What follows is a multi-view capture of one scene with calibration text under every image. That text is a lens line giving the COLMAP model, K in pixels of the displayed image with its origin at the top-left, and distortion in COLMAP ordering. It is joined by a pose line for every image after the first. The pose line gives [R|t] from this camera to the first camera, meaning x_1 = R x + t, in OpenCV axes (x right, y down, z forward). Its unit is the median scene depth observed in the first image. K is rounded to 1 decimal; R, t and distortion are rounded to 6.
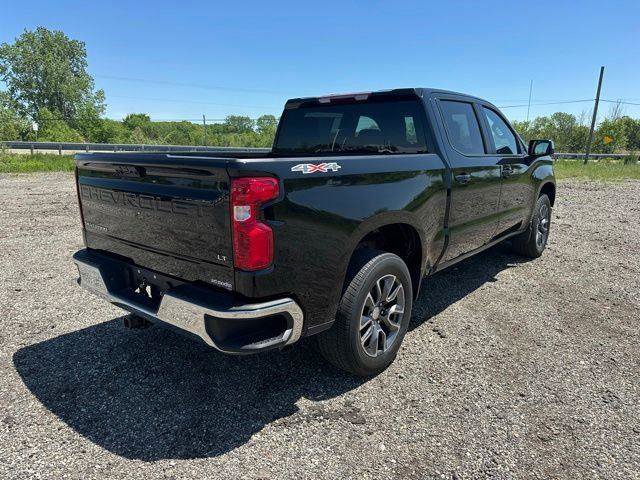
lens RADIAL K [[453.6, 0, 322.9], [0, 453.6, 240.6], [0, 0, 1]] dist [0.028309, -0.031081]
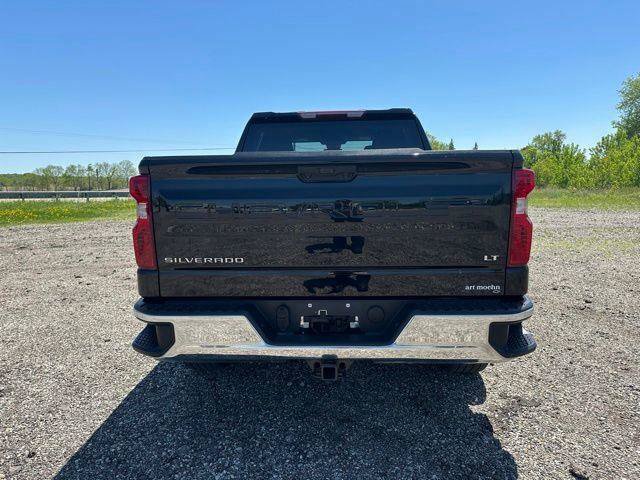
lens RADIAL K [[453.6, 0, 319.2], [0, 453.6, 234.5], [0, 0, 1]] dist [0.028309, -0.031081]
pose [[0.791638, -0.084608, 0.605104, -0.835441], [0.143373, 0.988437, -0.049363, -0.012177], [-0.593931, 0.125833, 0.794615, 0.363505]]
